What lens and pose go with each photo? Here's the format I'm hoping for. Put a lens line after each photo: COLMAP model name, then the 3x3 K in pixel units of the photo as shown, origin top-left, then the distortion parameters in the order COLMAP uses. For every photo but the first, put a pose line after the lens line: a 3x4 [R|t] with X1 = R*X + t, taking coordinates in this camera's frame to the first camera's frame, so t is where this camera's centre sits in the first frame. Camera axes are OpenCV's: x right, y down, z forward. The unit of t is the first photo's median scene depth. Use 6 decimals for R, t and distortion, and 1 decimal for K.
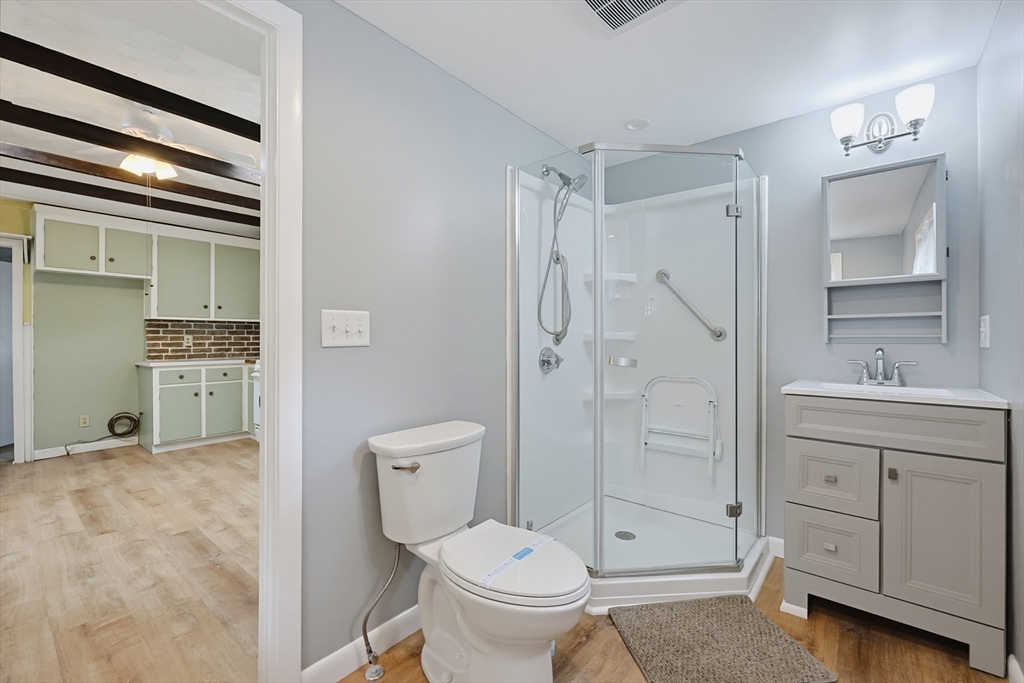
lens RADIAL K [[435.3, 0, 512.0], [0, 435.3, 341.5], [0, 0, 1]] dist [0.002107, 0.000799]
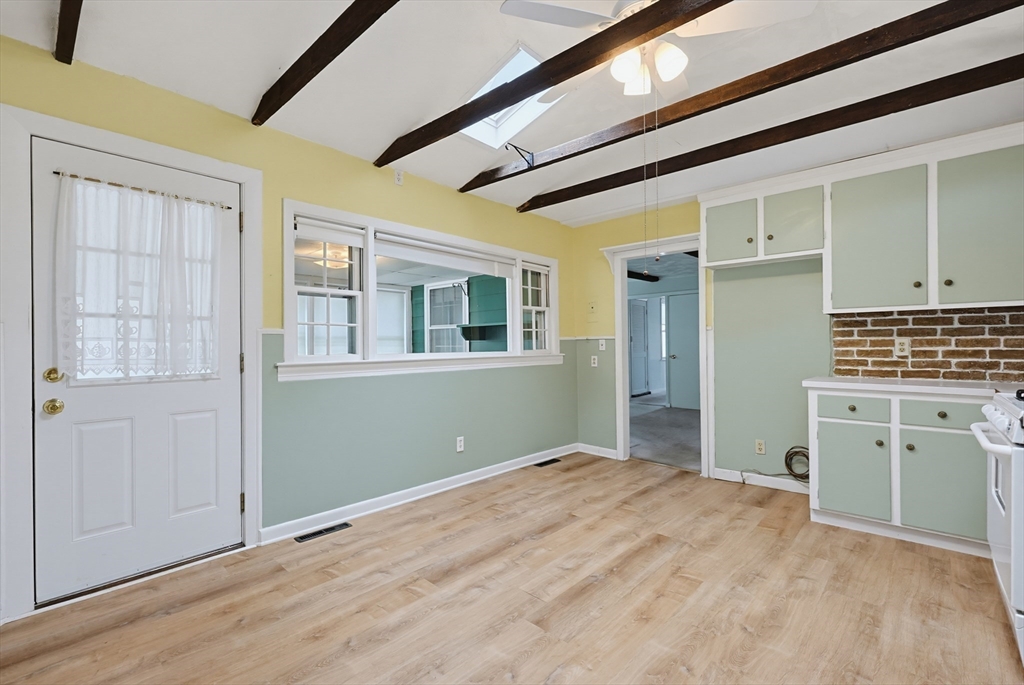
lens RADIAL K [[451.9, 0, 509.4], [0, 451.9, 345.8], [0, 0, 1]] dist [0.000578, 0.000142]
pose [[-0.058933, 0.002888, -0.998258, -0.116132], [-0.001936, 0.999994, 0.003007, -0.004489], [0.998260, 0.002110, -0.058927, 0.551692]]
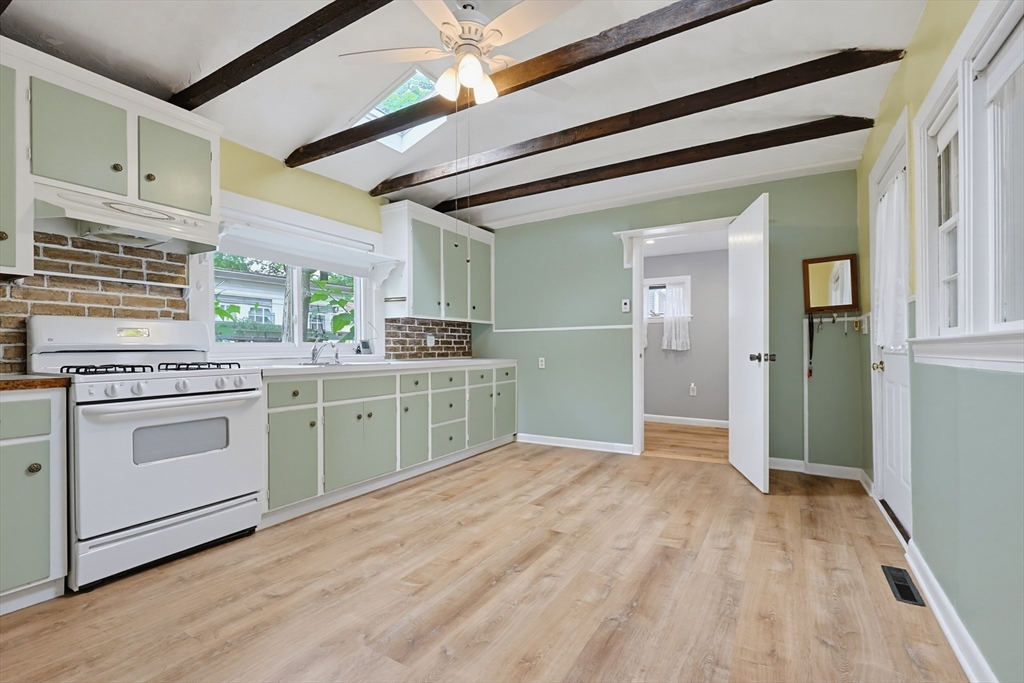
lens RADIAL K [[435.3, 0, 512.0], [0, 435.3, 341.5], [0, 0, 1]] dist [0.002107, 0.000799]
pose [[-0.130556, 0.017999, 0.991278, -1.029626], [0.010194, 0.999807, -0.016811, 0.024021], [-0.991389, 0.007910, -0.130714, 0.673554]]
